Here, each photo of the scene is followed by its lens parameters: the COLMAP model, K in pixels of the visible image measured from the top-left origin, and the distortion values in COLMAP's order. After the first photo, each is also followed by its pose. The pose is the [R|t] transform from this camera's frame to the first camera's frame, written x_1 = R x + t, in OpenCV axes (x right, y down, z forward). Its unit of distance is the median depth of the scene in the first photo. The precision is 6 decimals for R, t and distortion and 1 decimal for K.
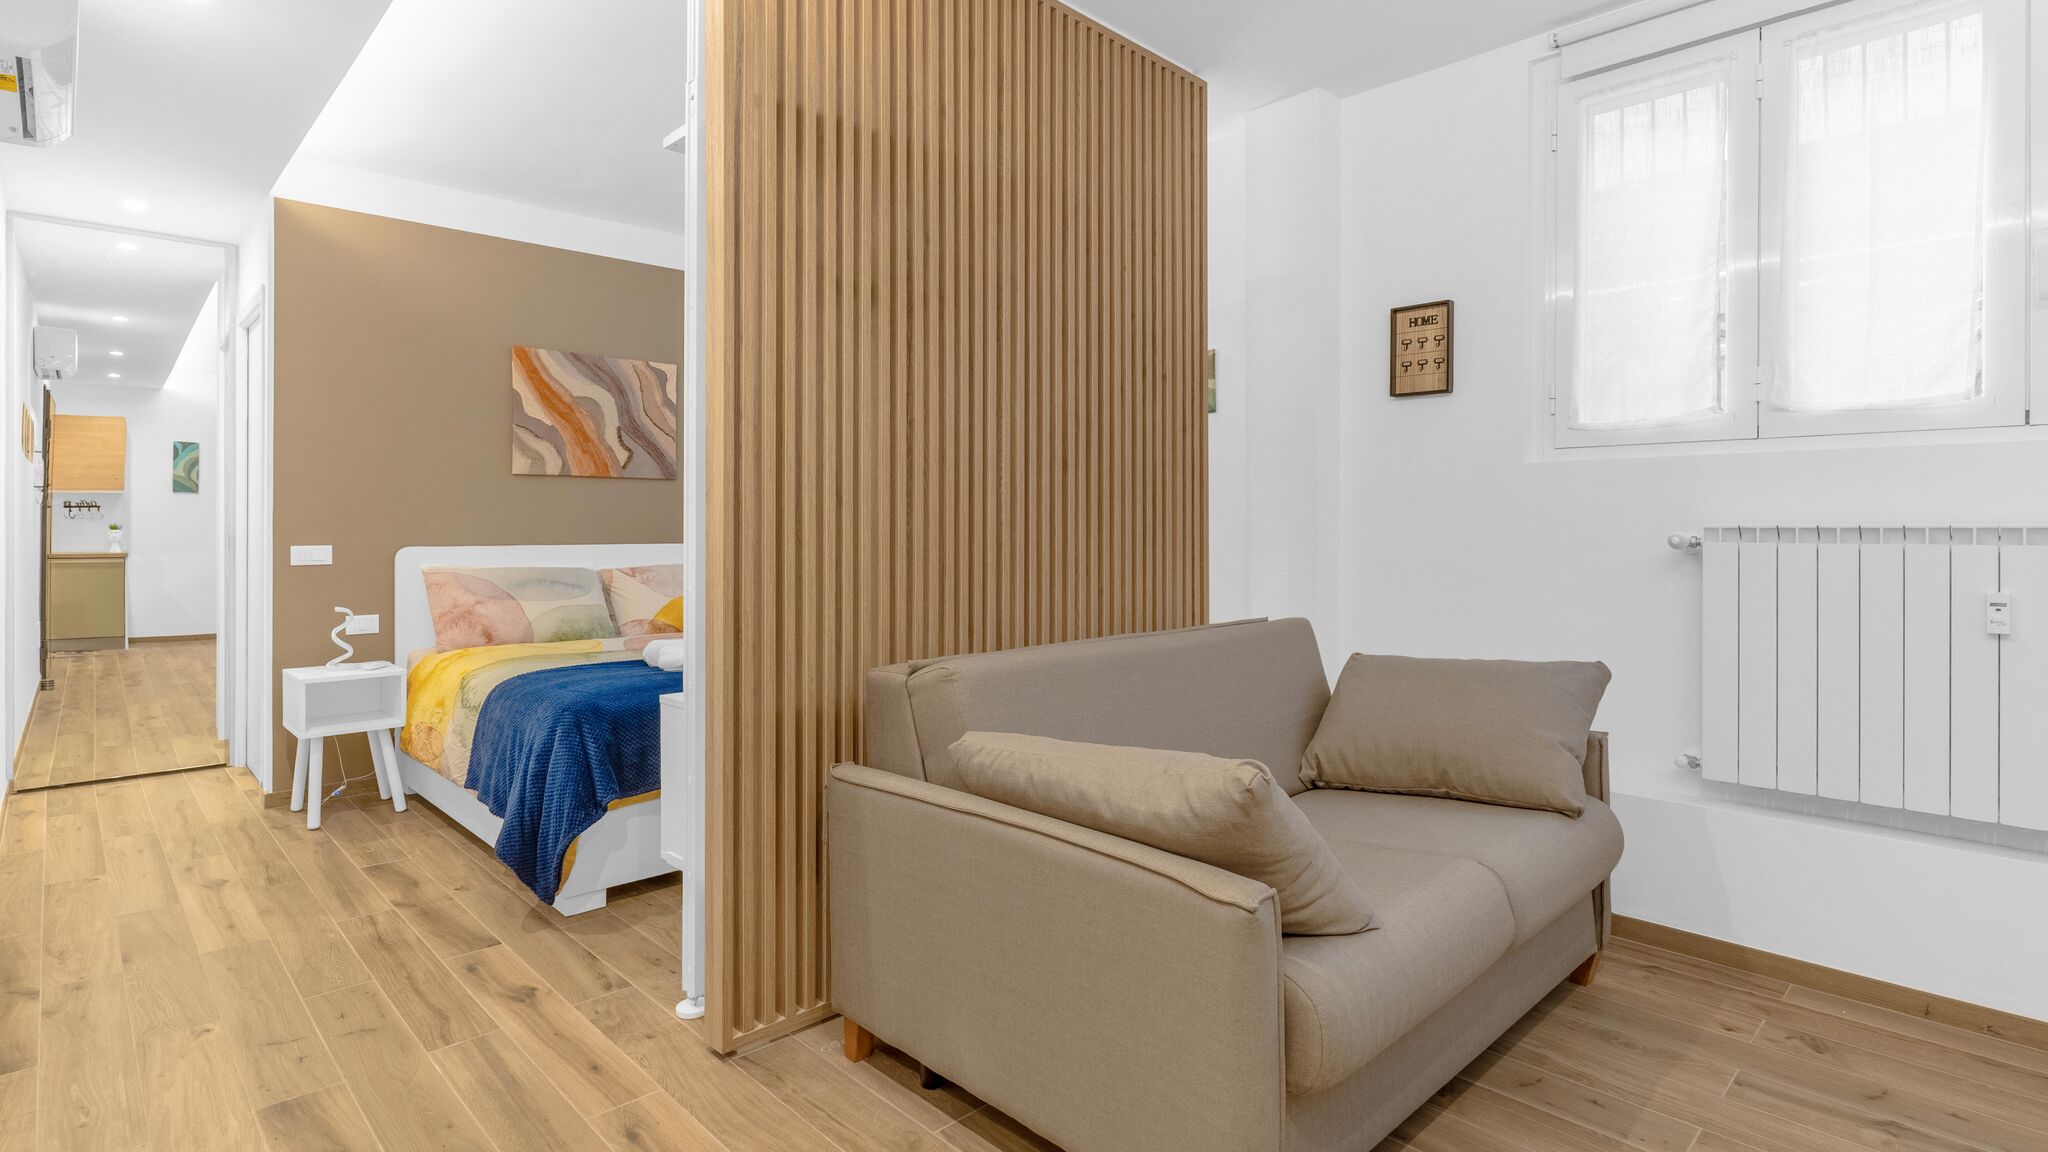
lens RADIAL K [[993.5, 0, 1011.2], [0, 993.5, 532.9], [0, 0, 1]] dist [0.001755, 0.001563]
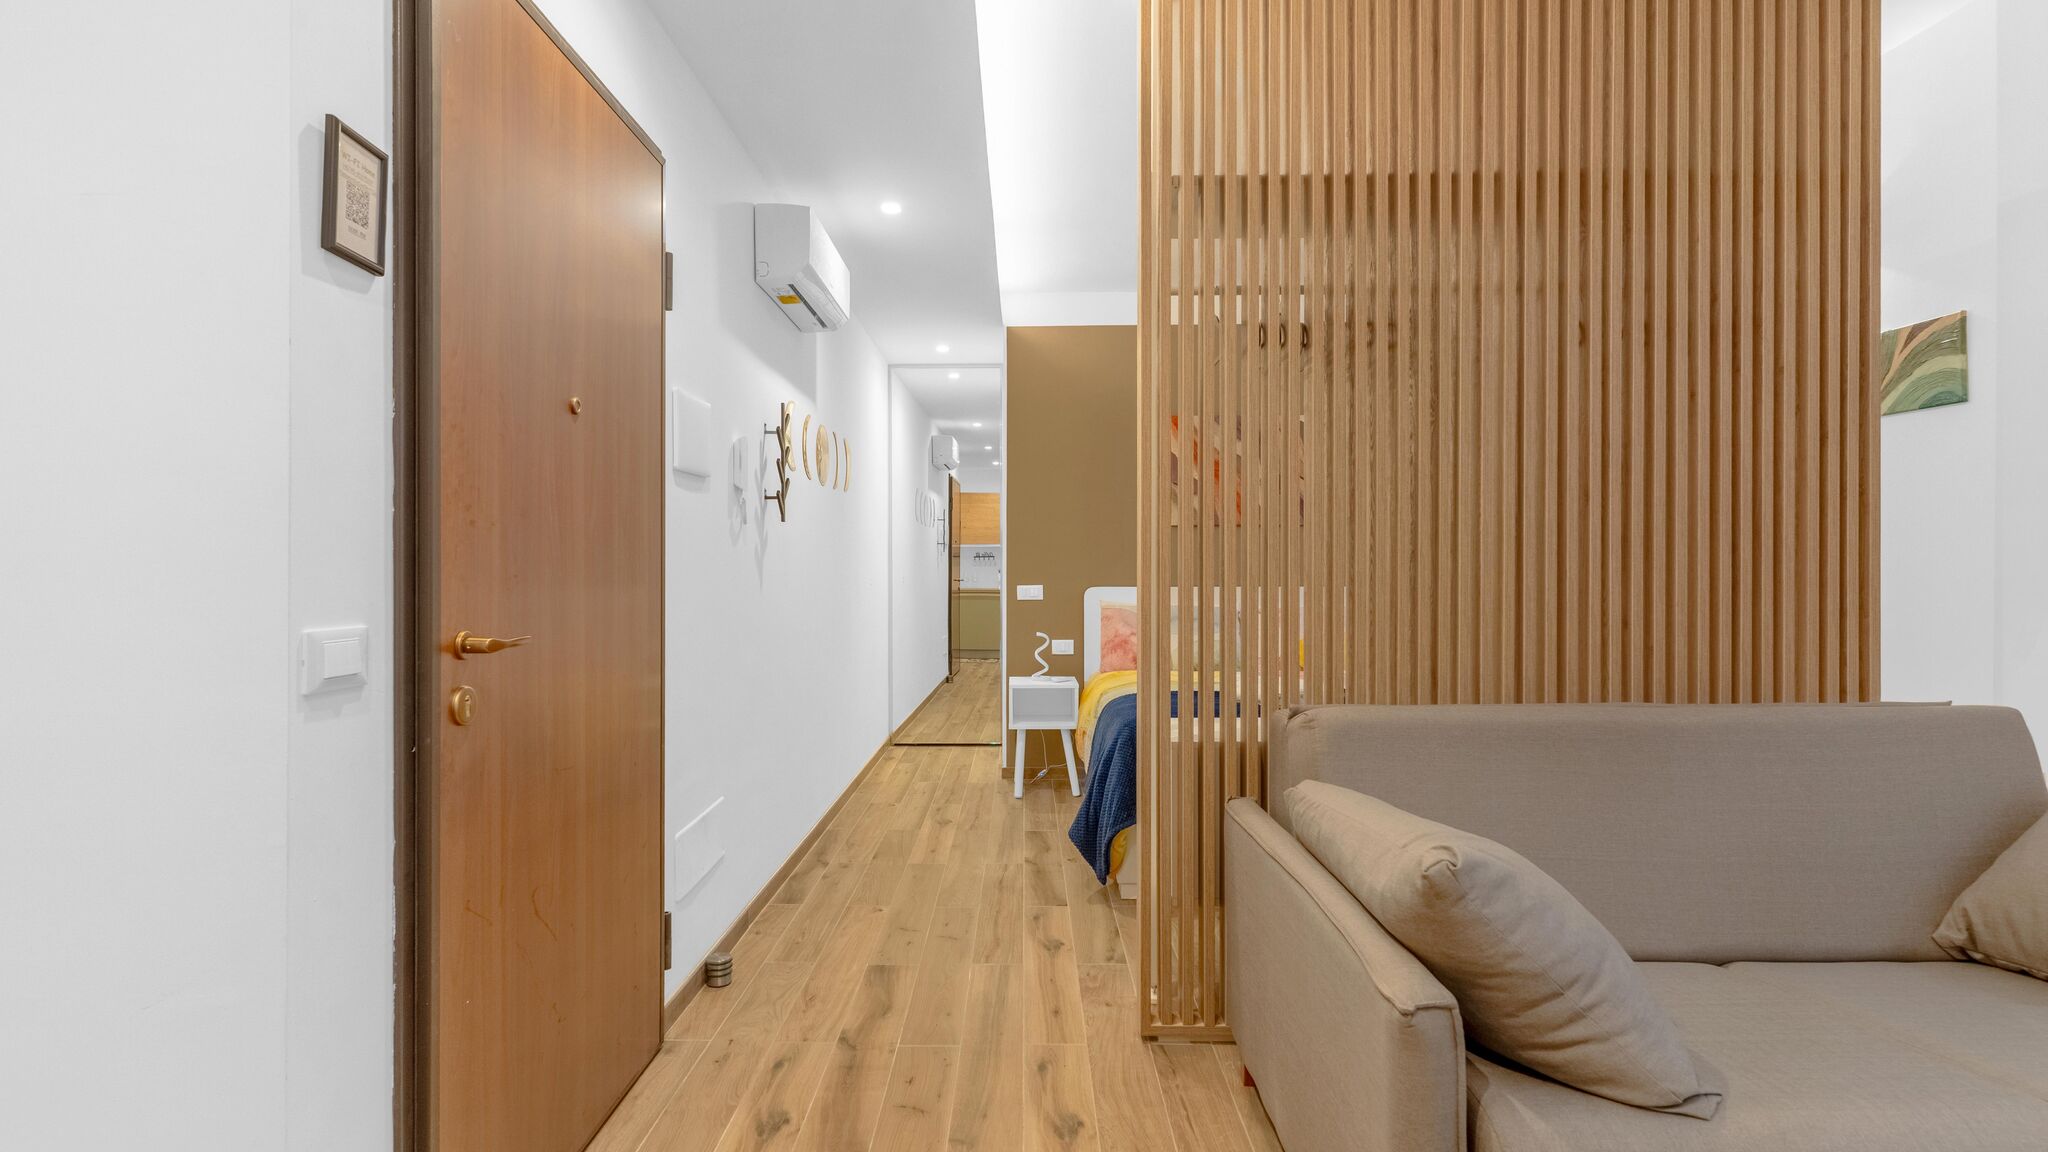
lens RADIAL K [[993.5, 0, 1009.3], [0, 993.5, 573.8], [0, 0, 1]] dist [0.001755, 0.001563]
pose [[0.710706, 0.000379, -0.703489, 0.323390], [-0.001387, 0.999999, -0.000862, -0.001703], [0.703488, 0.001589, 0.710705, 0.068700]]
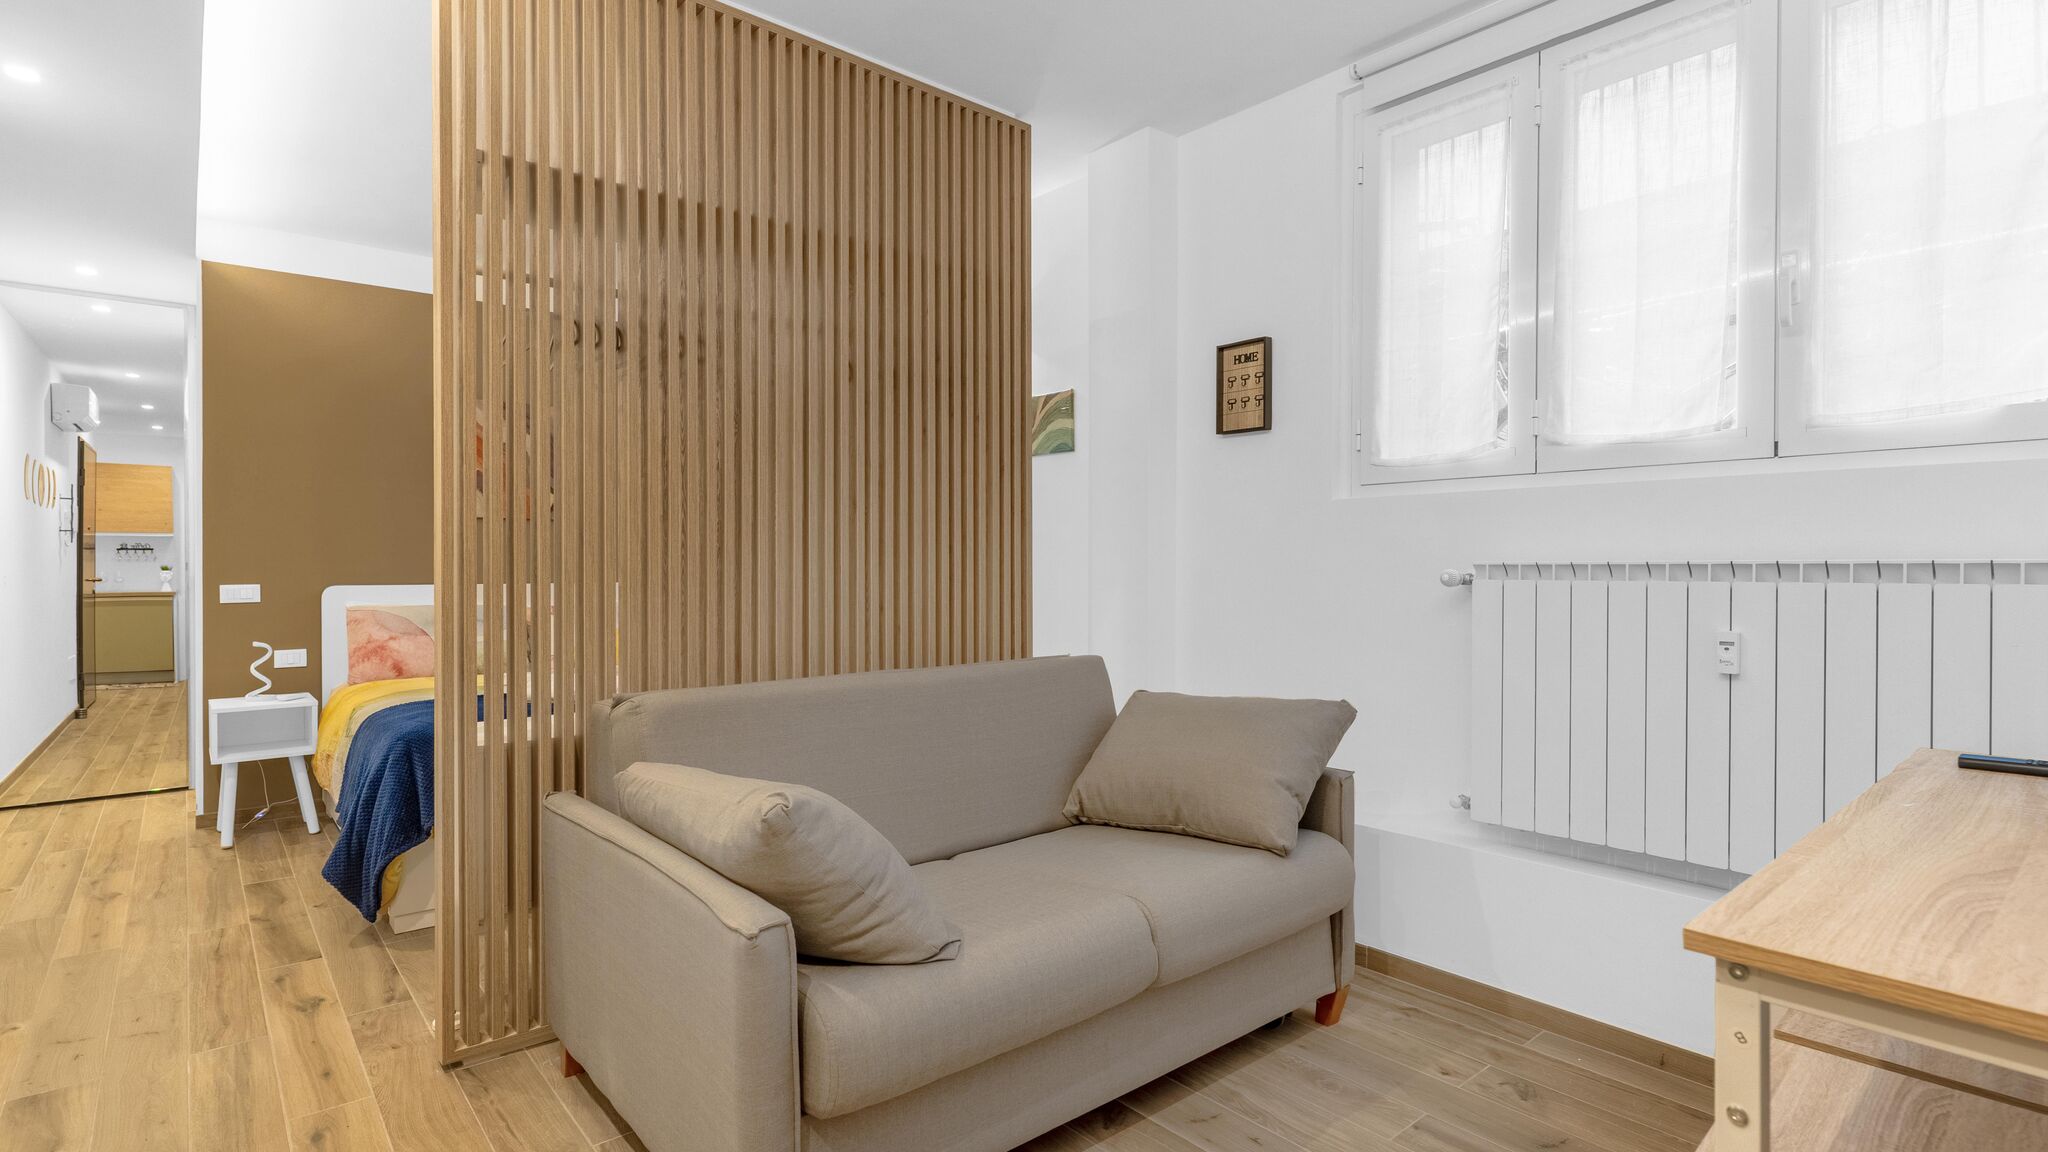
lens RADIAL K [[993.5, 0, 1006.6], [0, 993.5, 566.8], [0, 0, 1]] dist [0.001755, 0.001563]
pose [[0.997330, -0.002252, -0.072992, 0.310182], [0.001896, 0.999986, -0.004935, 0.000953], [0.073002, 0.004784, 0.997320, -0.010970]]
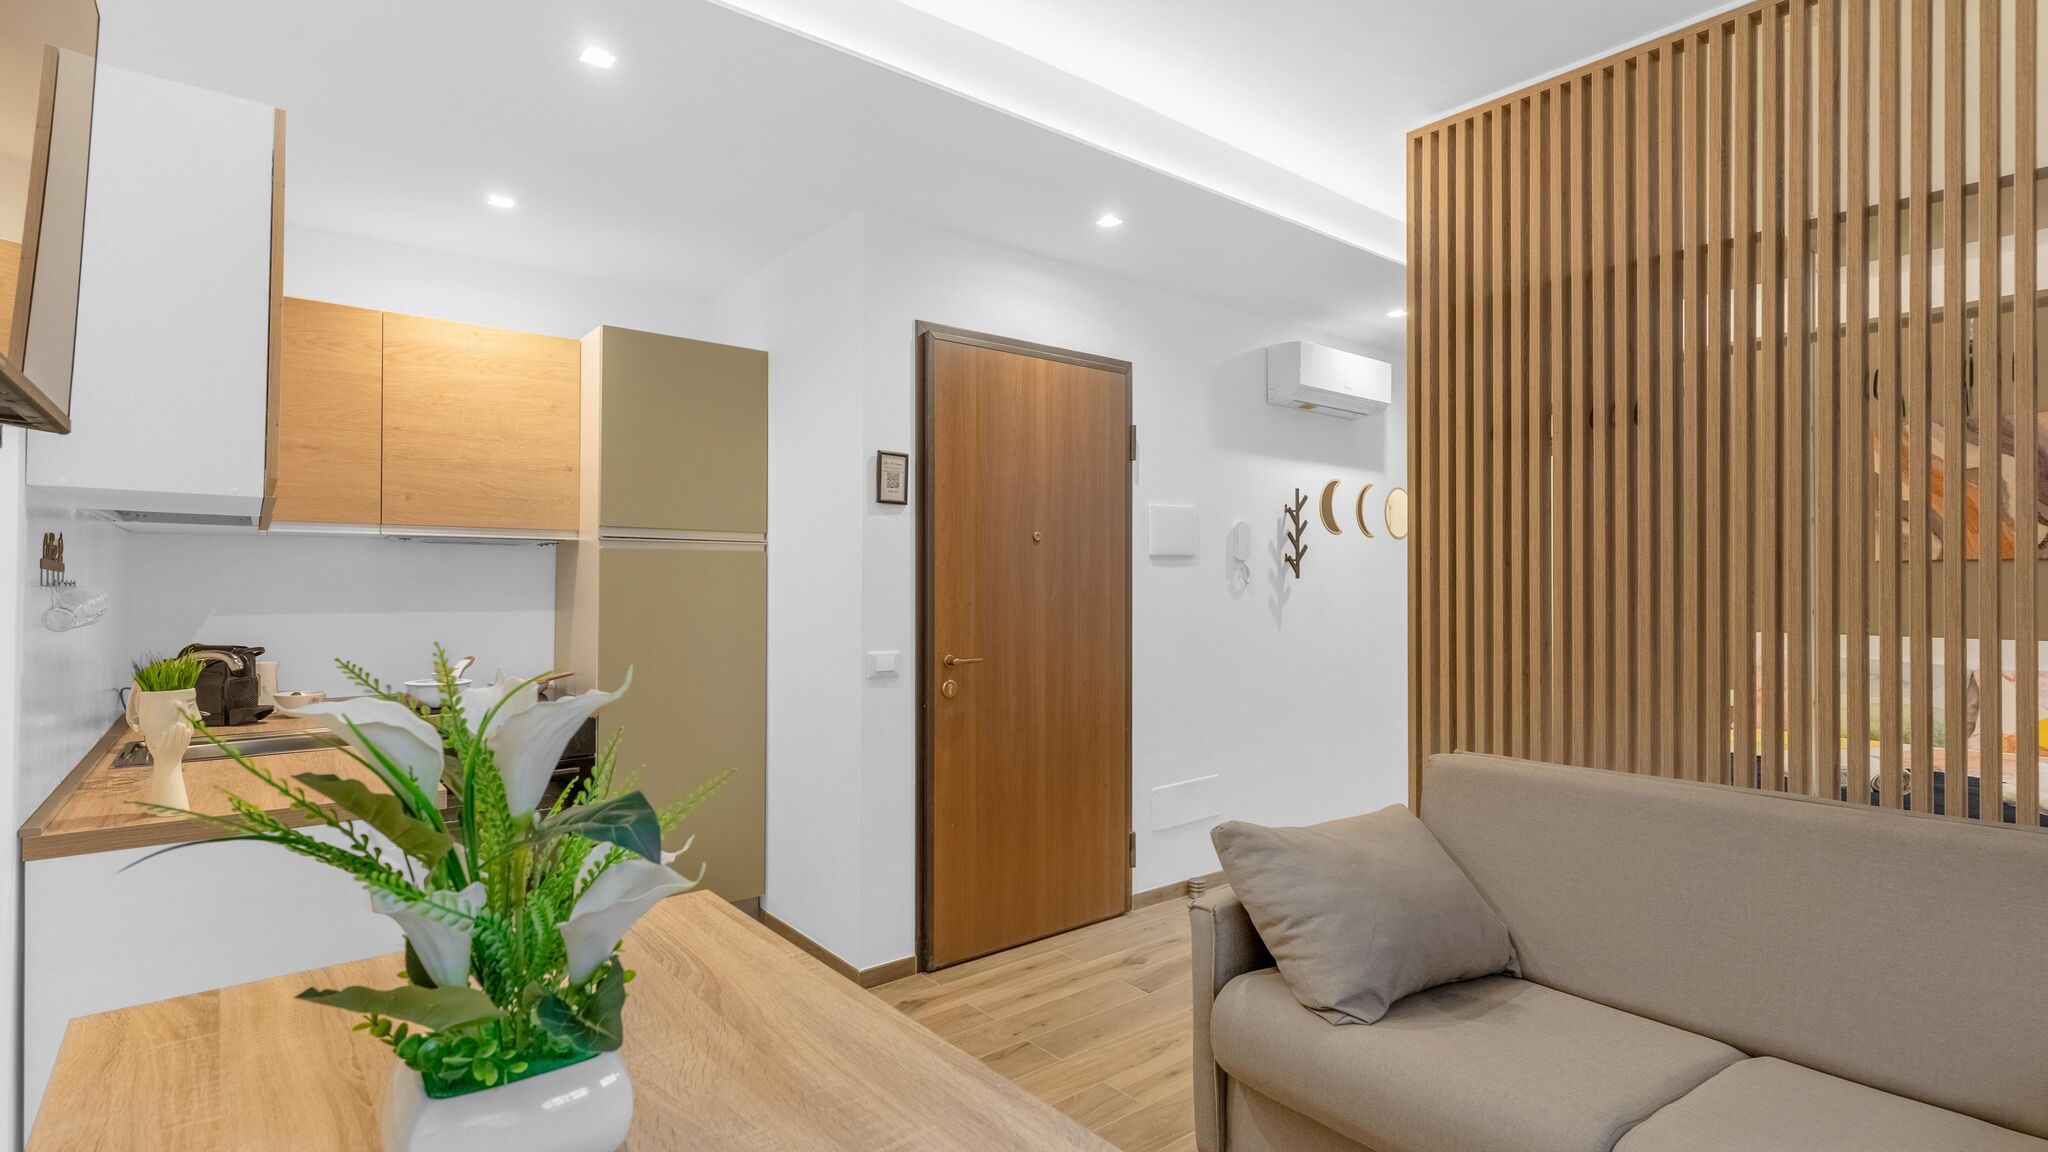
lens RADIAL K [[993.5, 0, 1009.6], [0, 993.5, 581.9], [0, 0, 1]] dist [0.001755, 0.001563]
pose [[-0.088305, 0.000353, -0.996093, 0.936040], [-0.008241, 0.999965, 0.001085, -0.062882], [0.996059, 0.008304, -0.088299, 0.438565]]
